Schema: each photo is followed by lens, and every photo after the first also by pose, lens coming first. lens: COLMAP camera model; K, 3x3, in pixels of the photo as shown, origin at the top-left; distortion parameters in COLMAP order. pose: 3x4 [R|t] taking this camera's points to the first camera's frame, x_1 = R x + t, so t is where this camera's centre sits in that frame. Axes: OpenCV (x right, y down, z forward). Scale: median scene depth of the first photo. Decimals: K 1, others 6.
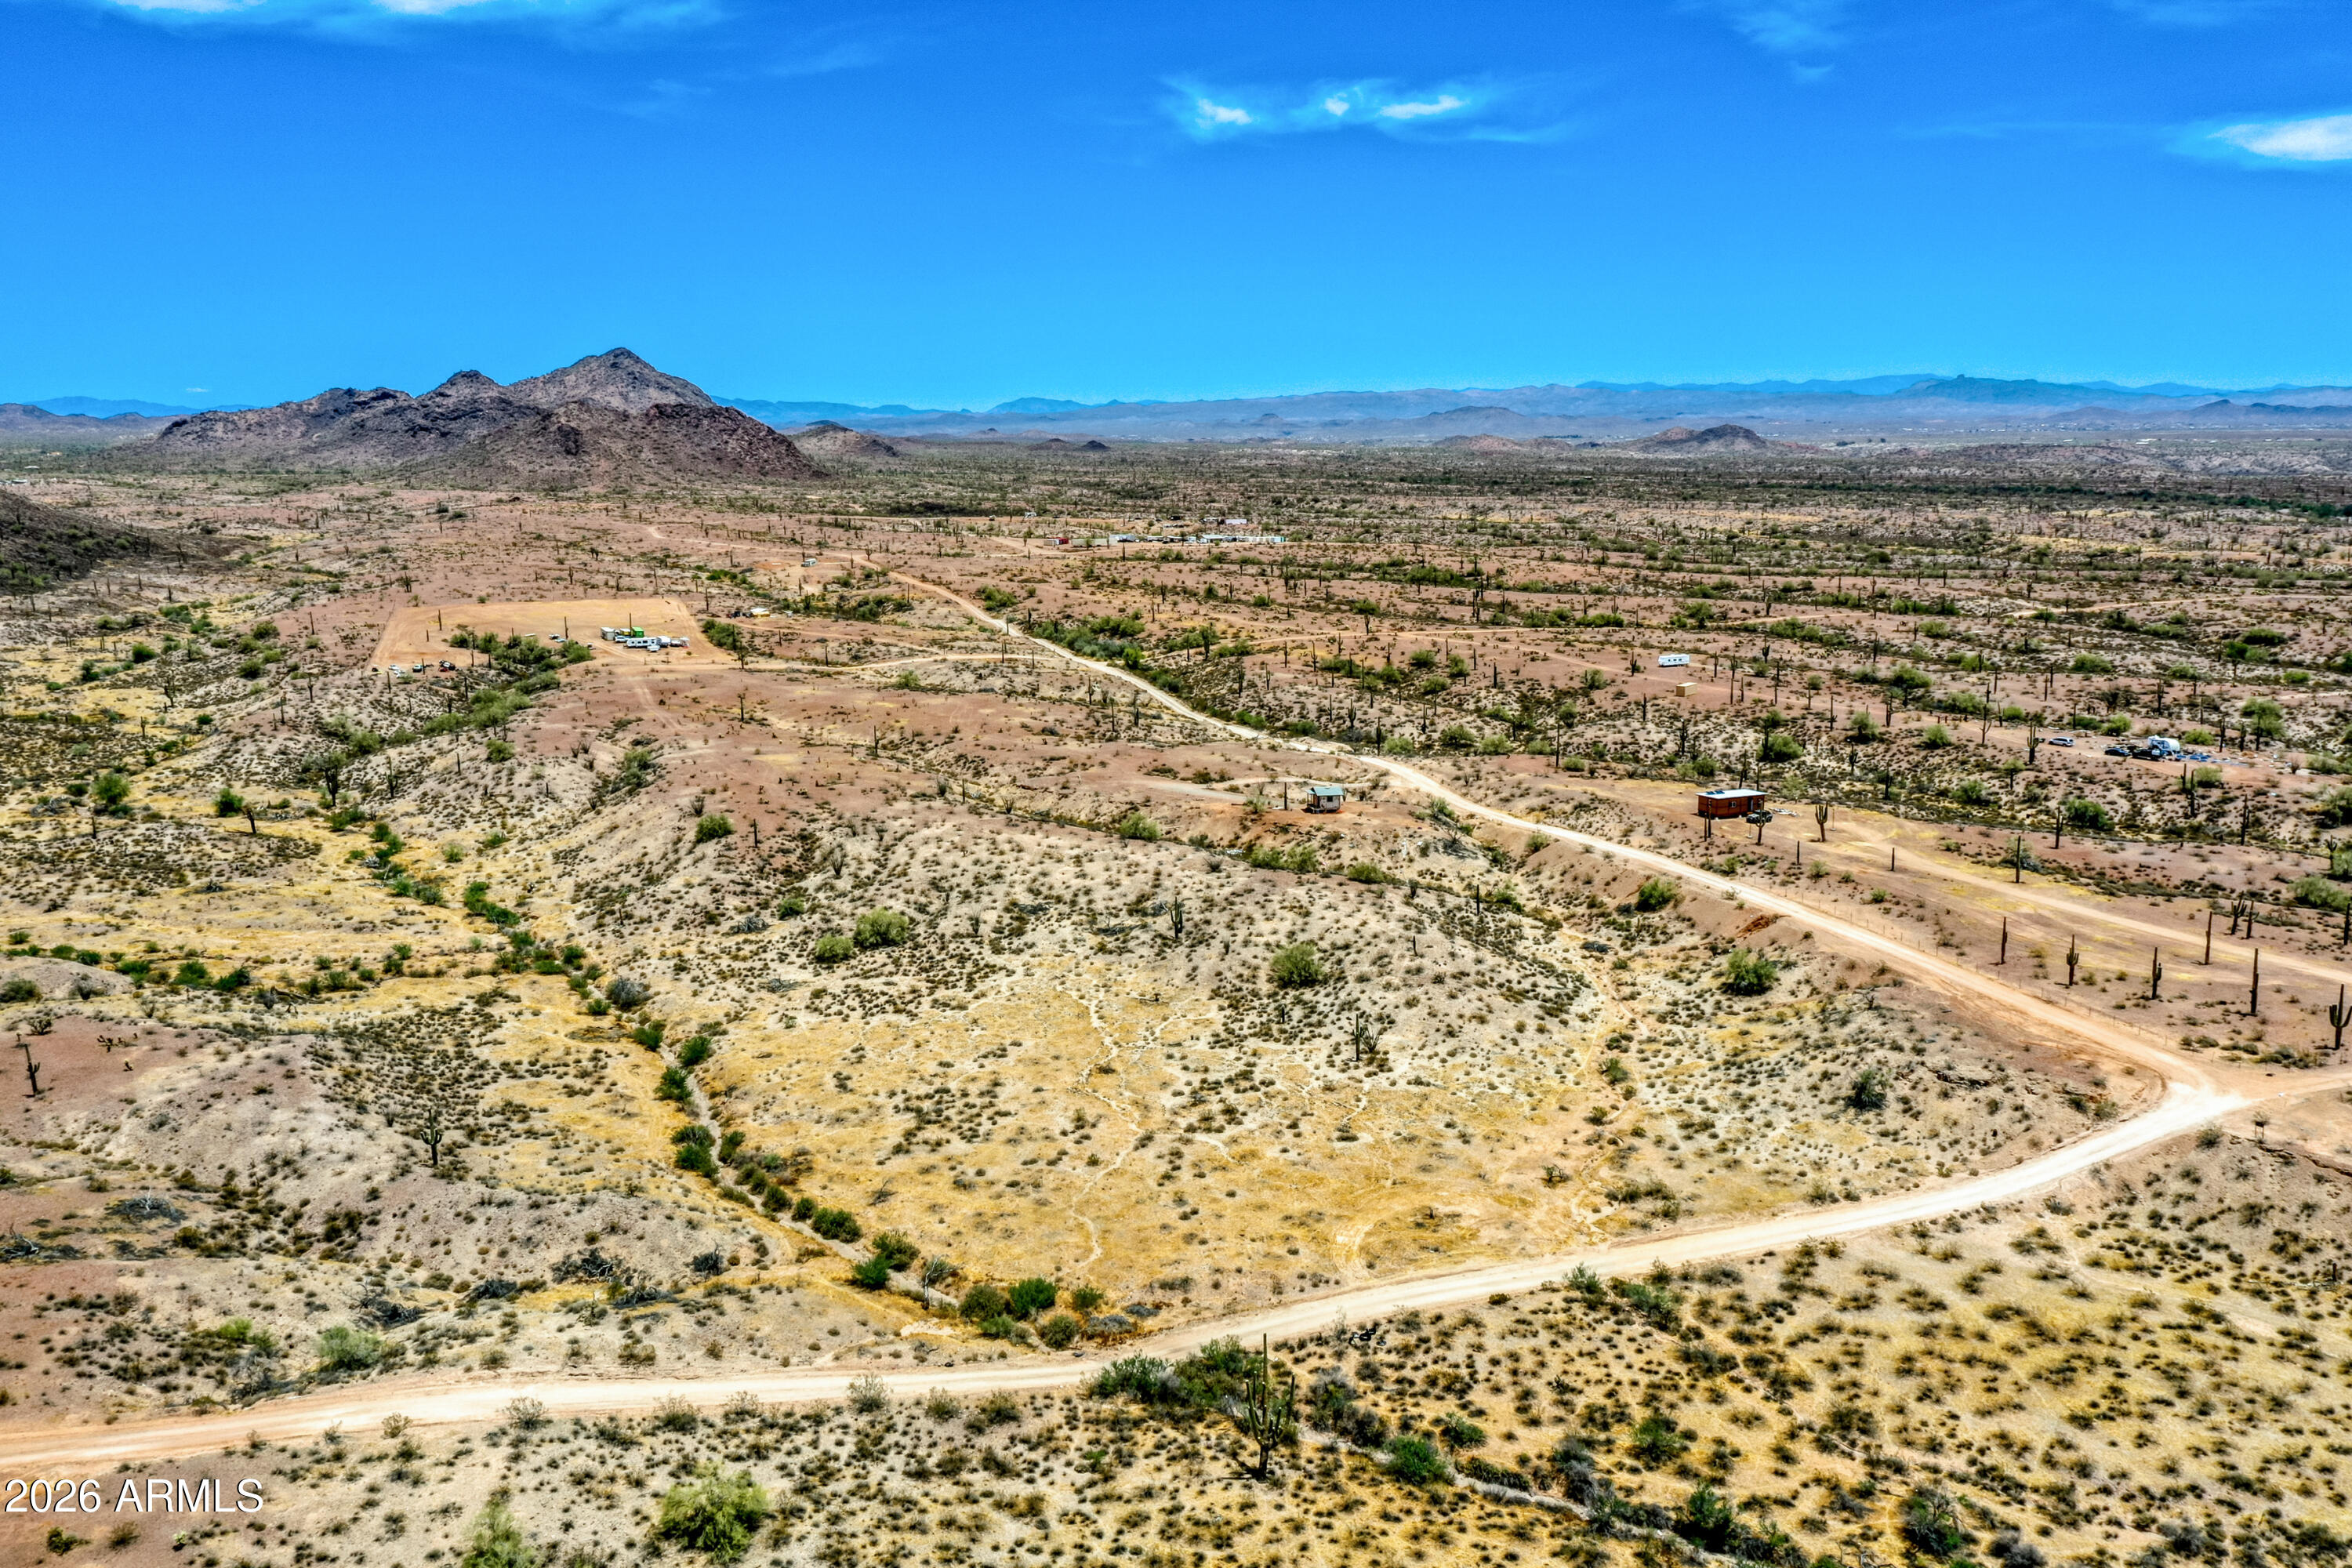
lens RADIAL K [[1877.0, 0, 1169.2], [0, 1877.0, 789.6], [0, 0, 1]] dist [0.006174, 0.002907]
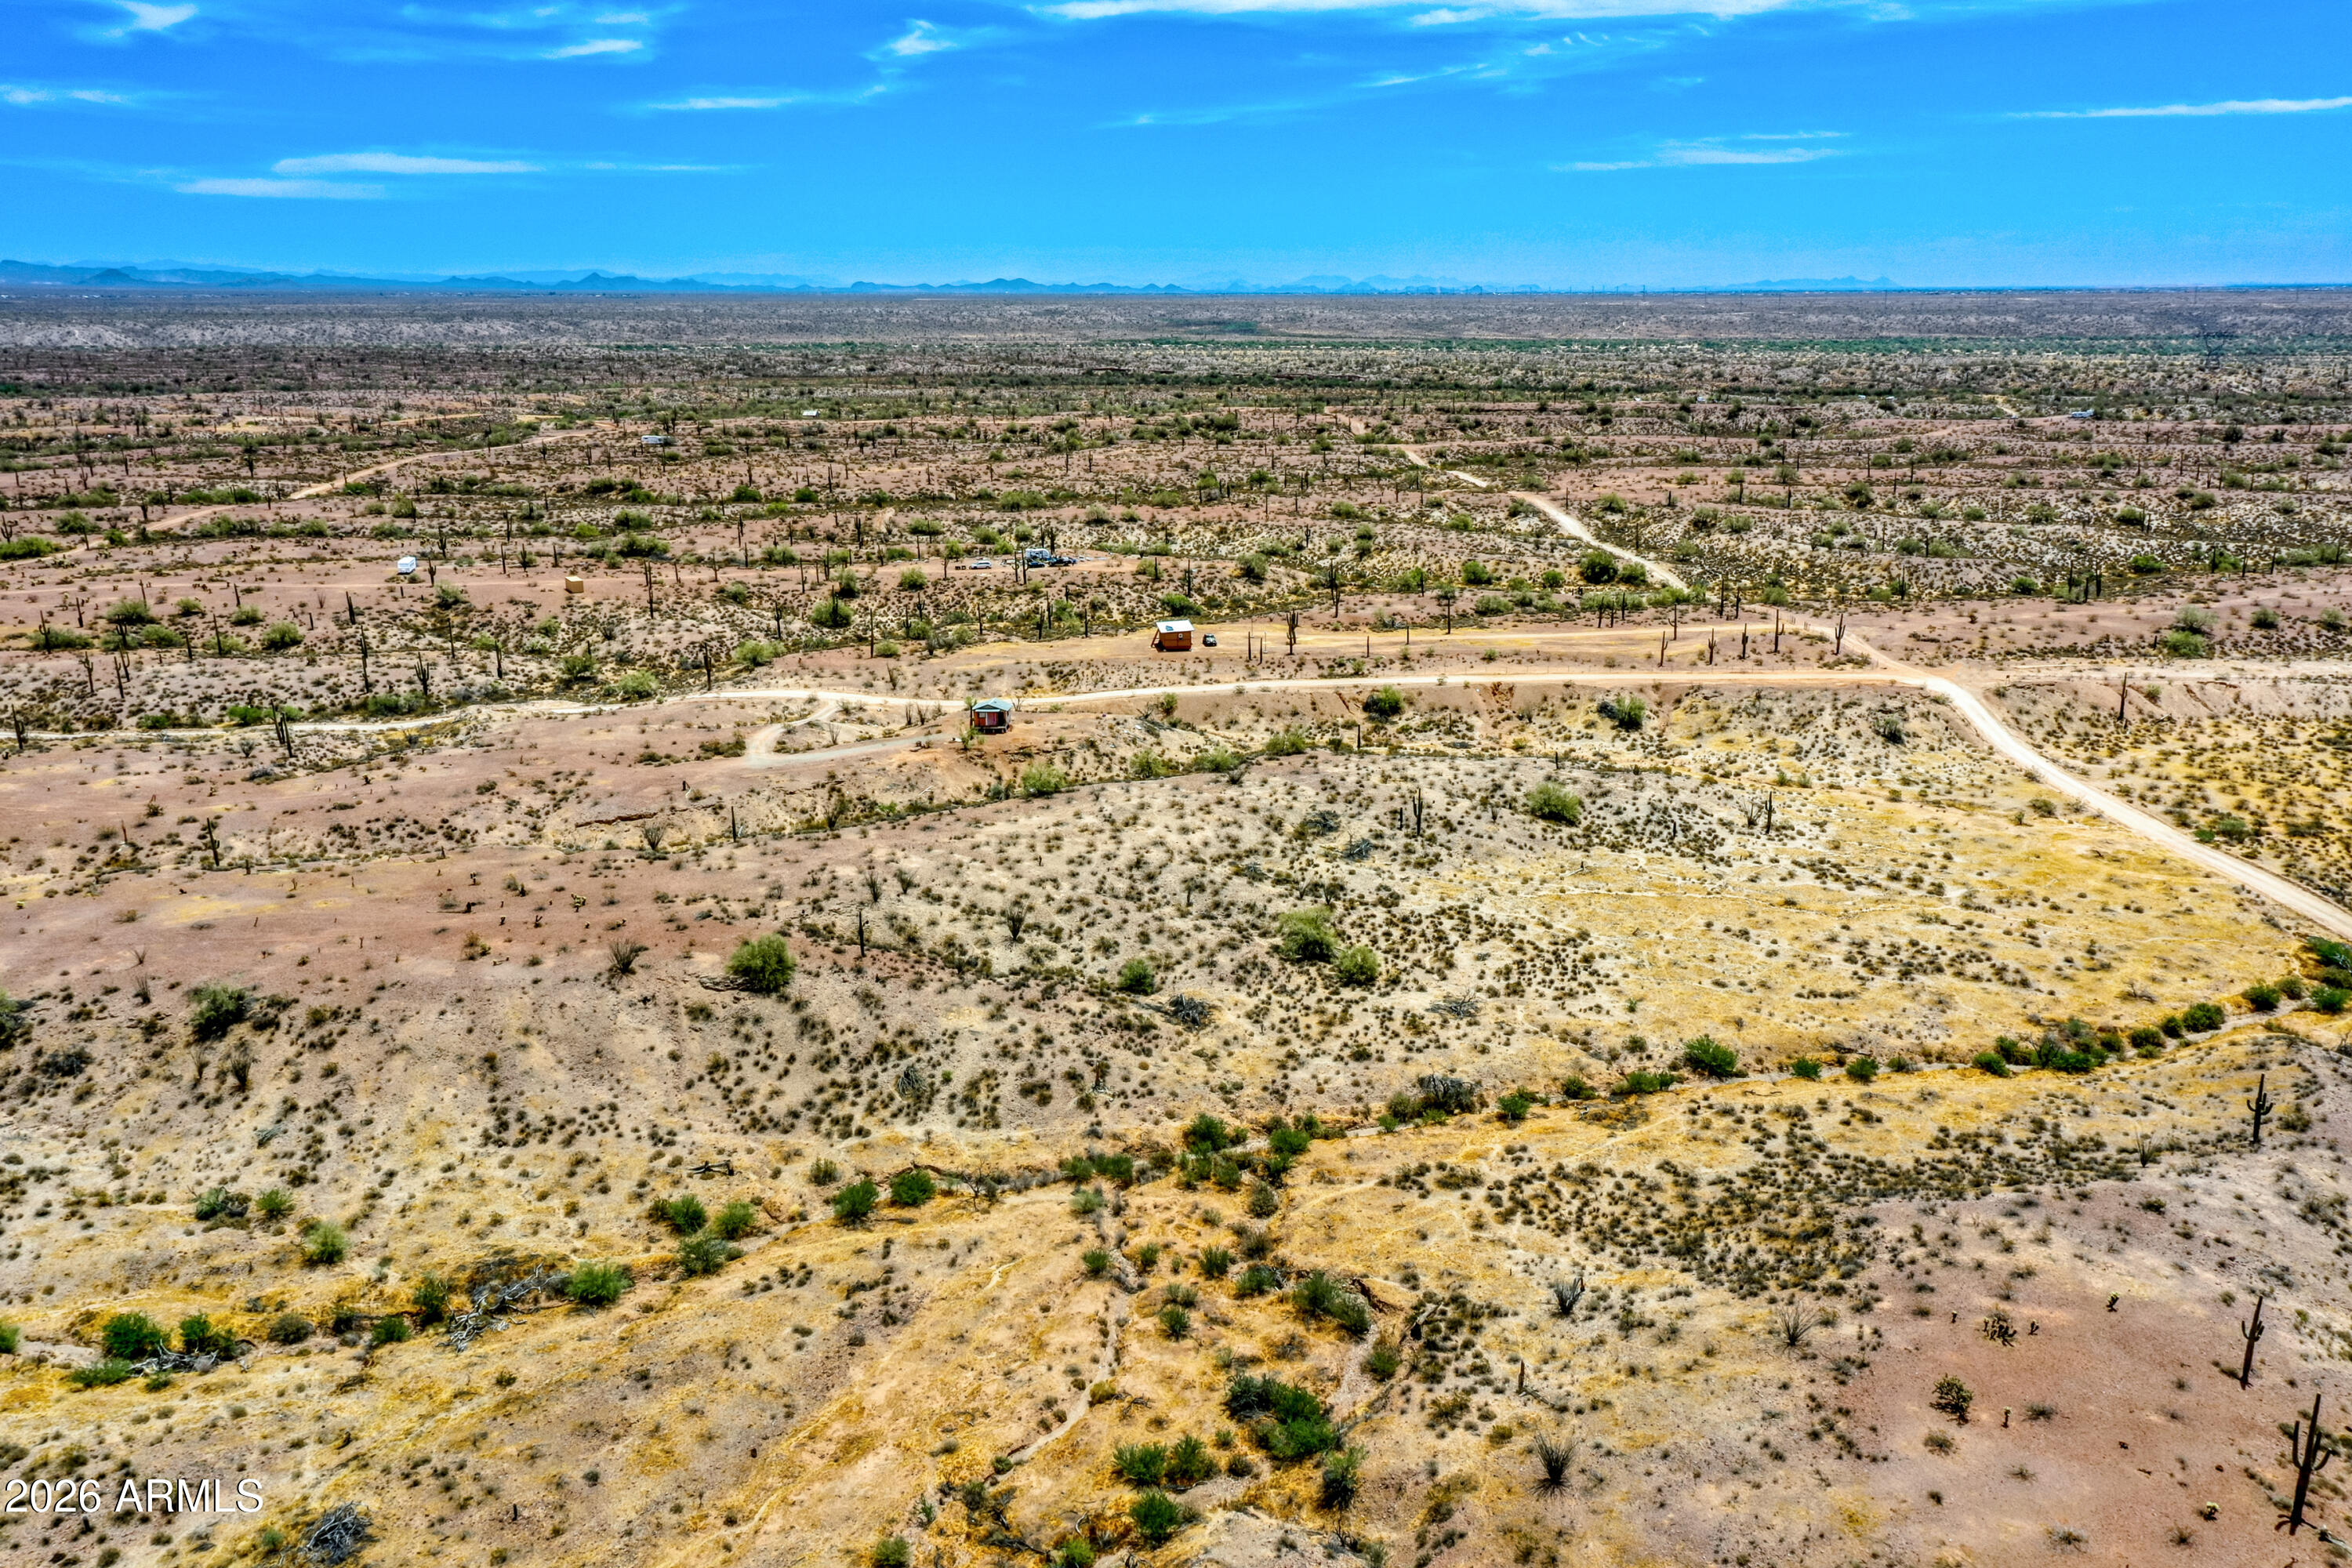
lens RADIAL K [[1877.0, 0, 1194.4], [0, 1877.0, 775.3], [0, 0, 1]] dist [0.006174, 0.002907]
pose [[0.264329, -0.240354, 0.934002, -1.051650], [0.185745, 0.963004, 0.195250, -0.178456], [-0.946377, 0.121876, 0.299194, 0.971473]]
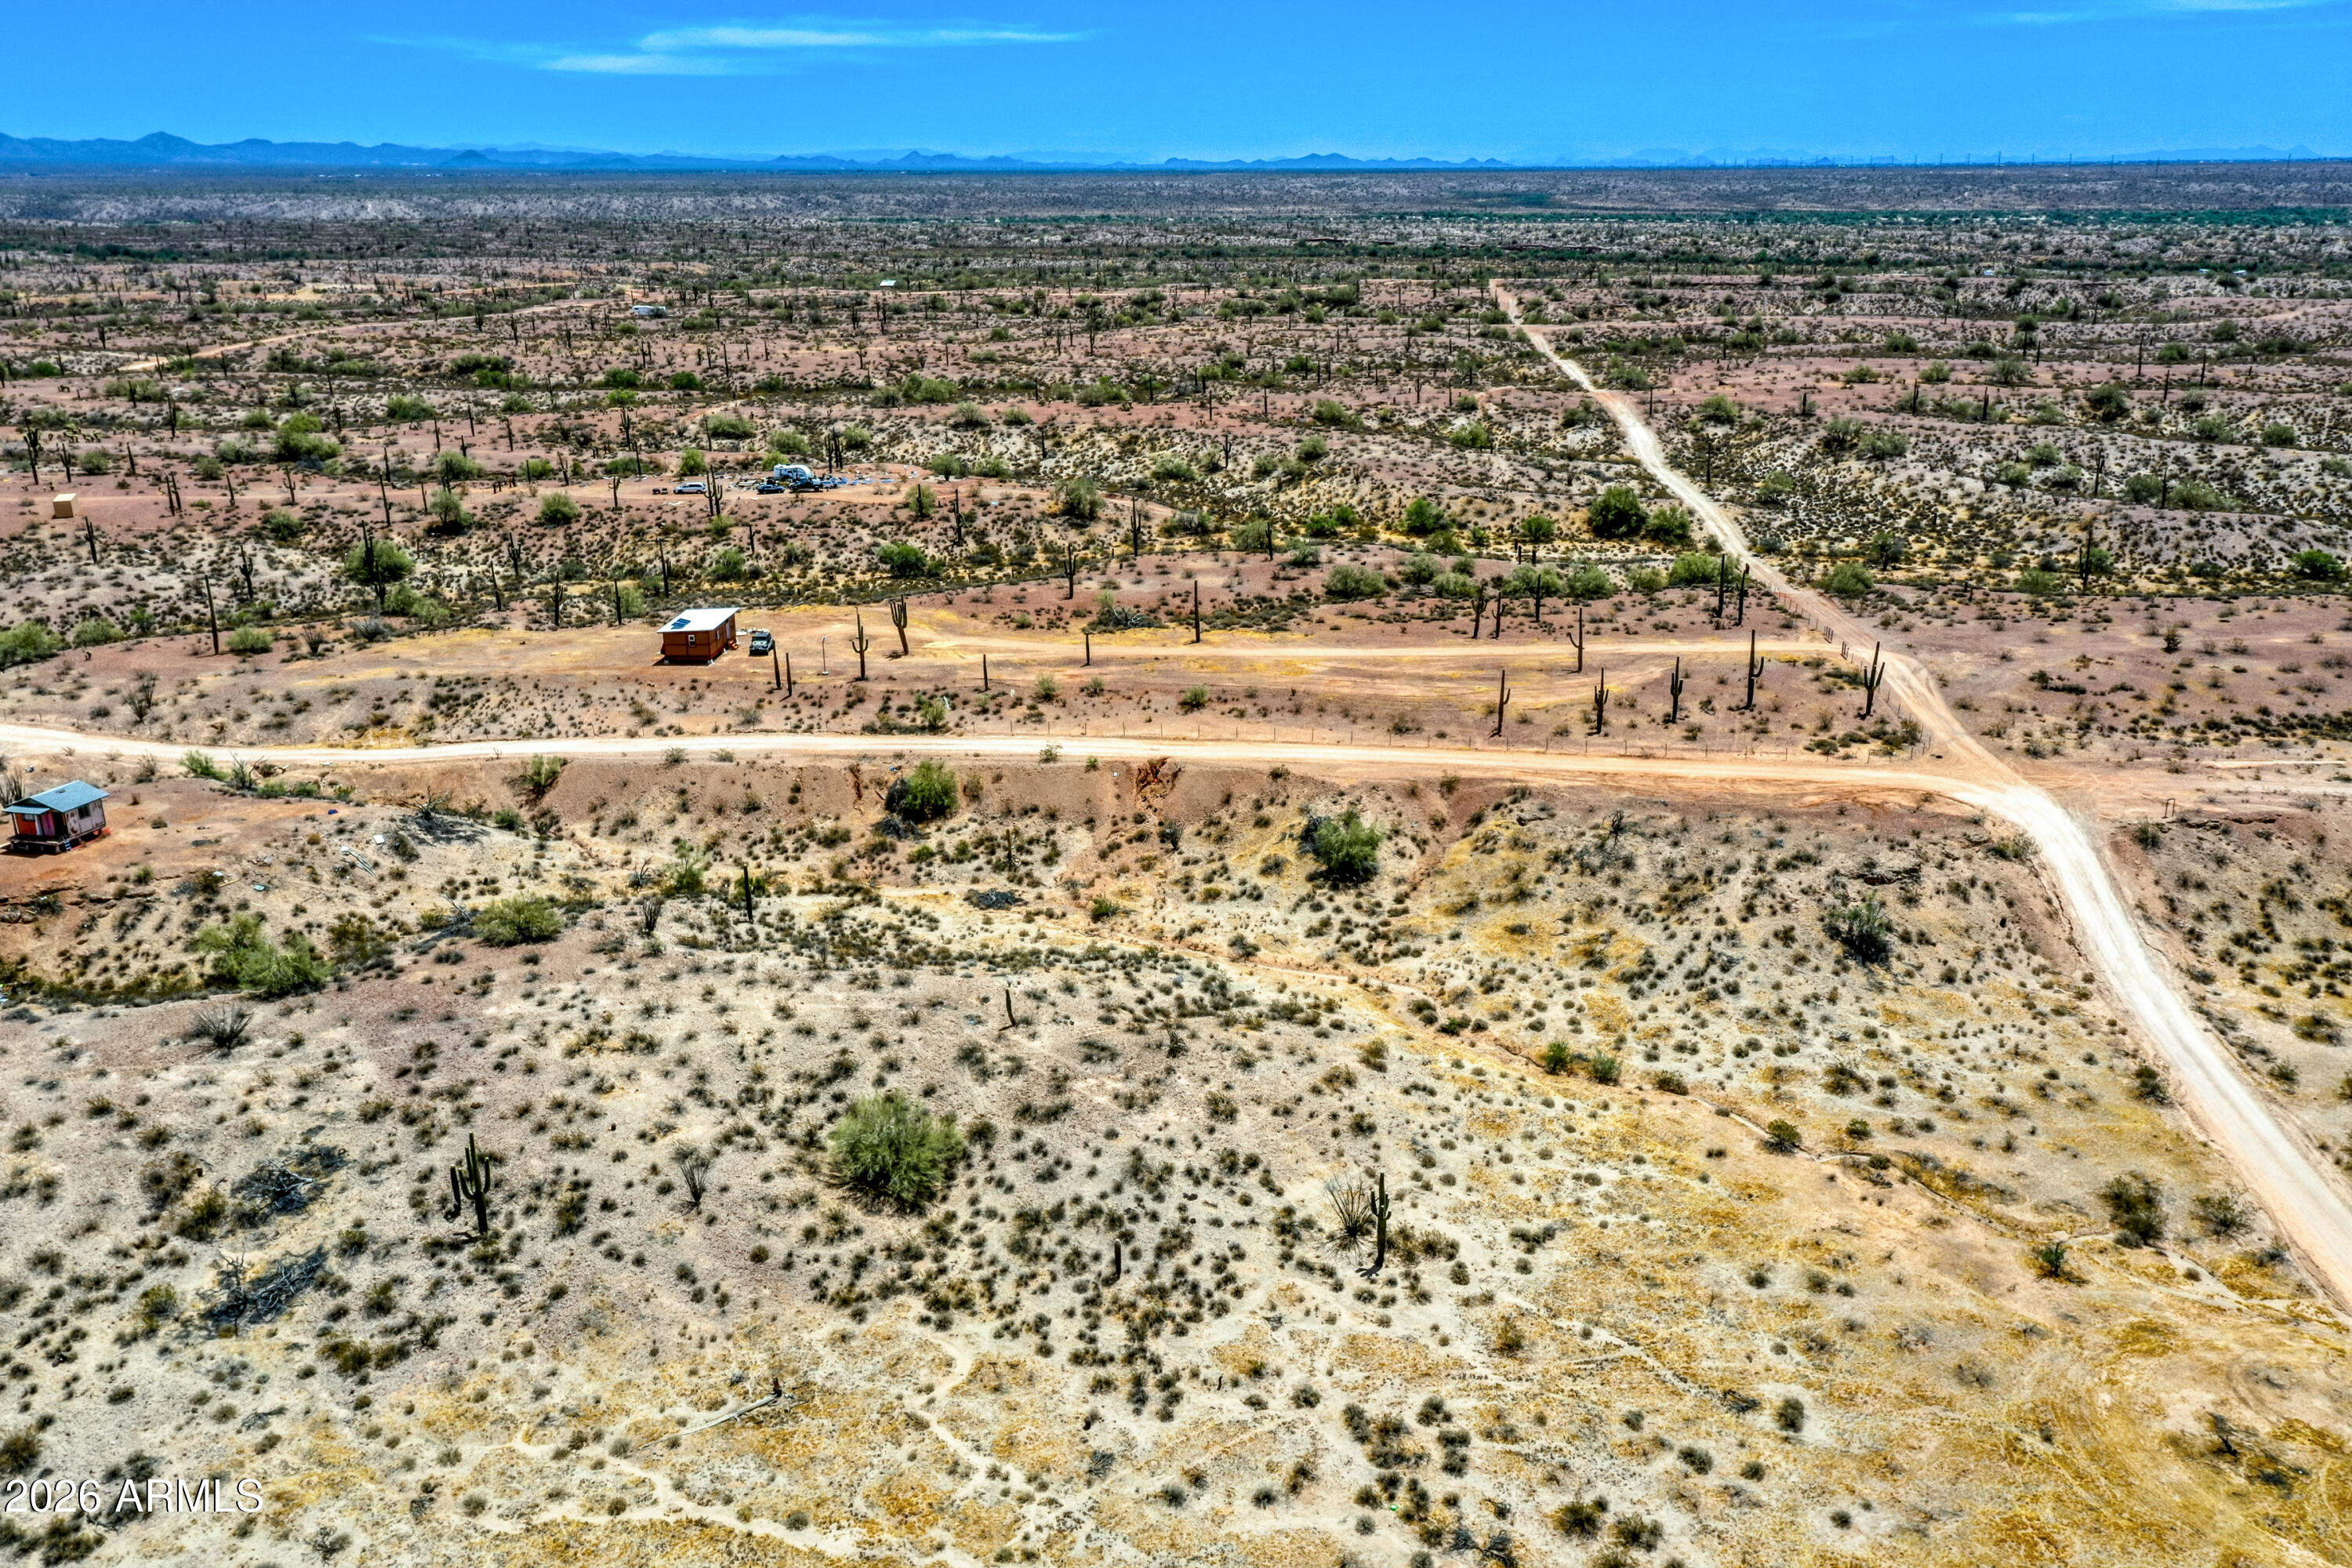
lens RADIAL K [[1877.0, 0, 1185.2], [0, 1877.0, 802.6], [0, 0, 1]] dist [0.006174, 0.002907]
pose [[0.424305, -0.290583, 0.857628, -0.286942], [0.177873, 0.955406, 0.235711, -0.085578], [-0.887877, 0.052536, 0.457071, 0.810142]]
